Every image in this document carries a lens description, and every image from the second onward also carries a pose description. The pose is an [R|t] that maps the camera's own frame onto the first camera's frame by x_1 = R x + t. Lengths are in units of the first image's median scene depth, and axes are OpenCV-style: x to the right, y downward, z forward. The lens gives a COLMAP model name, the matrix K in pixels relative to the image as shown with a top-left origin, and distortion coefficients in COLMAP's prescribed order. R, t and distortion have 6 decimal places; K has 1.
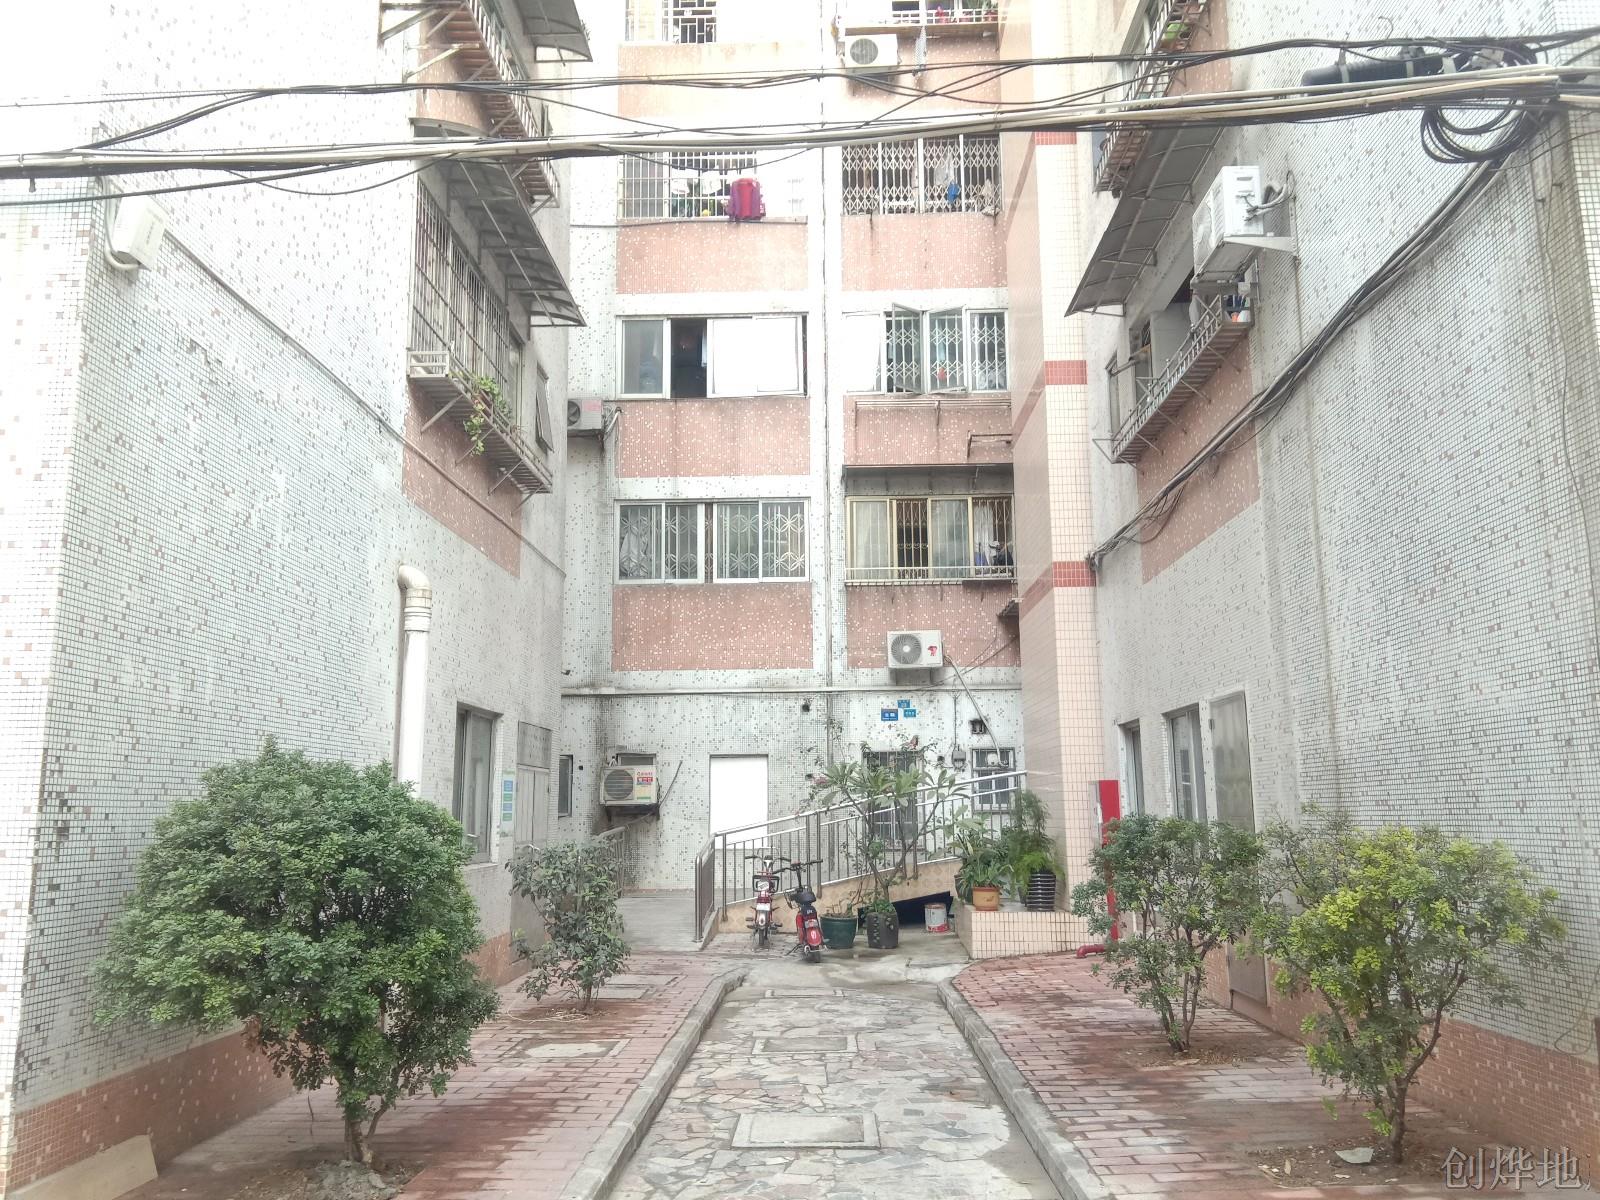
lens RADIAL K [[1246.2, 0, 800.0], [0, 1246.2, 600.0], [0, 0, 1]] dist [0.116815, -0.180891]
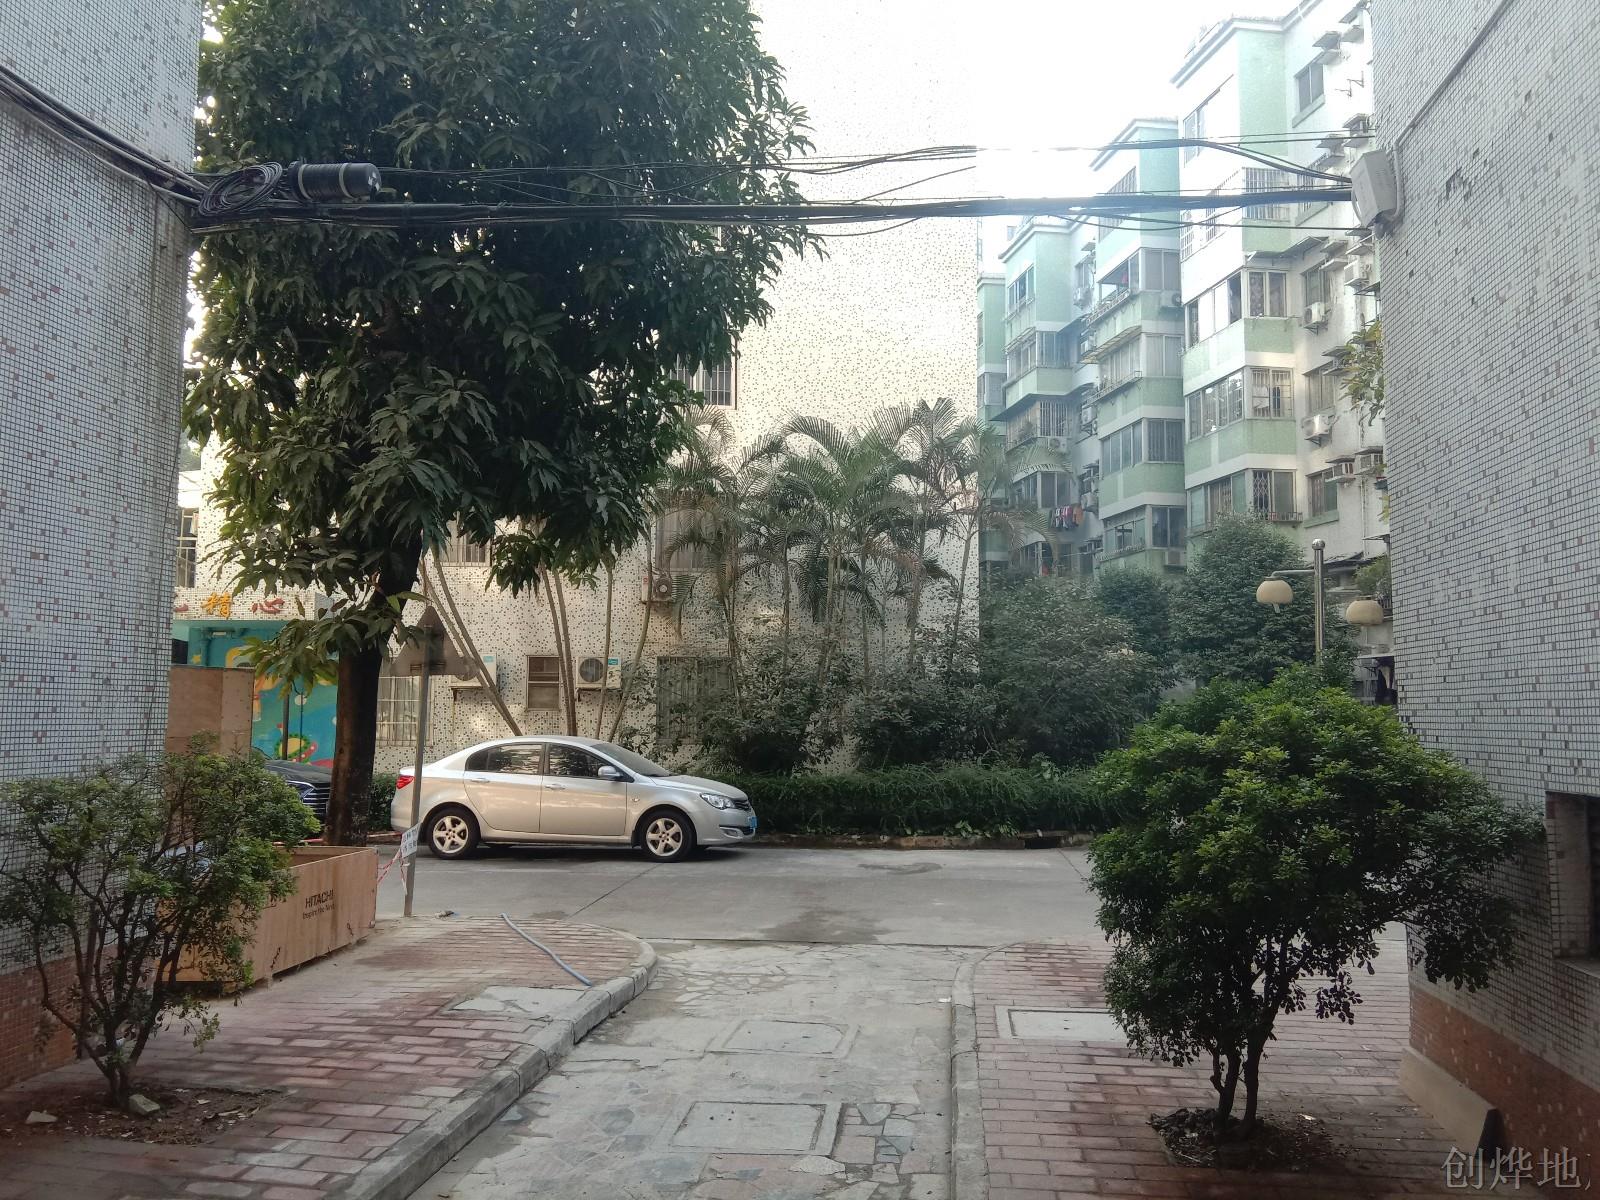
lens RADIAL K [[1246.2, 0, 800.0], [0, 1246.2, 600.0], [0, 0, 1]] dist [0.116815, -0.180891]
pose [[-0.995194, 0.015119, 0.096750, -0.138000], [-0.010492, 0.965859, -0.258854, 0.313336], [-0.097360, -0.258625, -0.961059, 1.942358]]
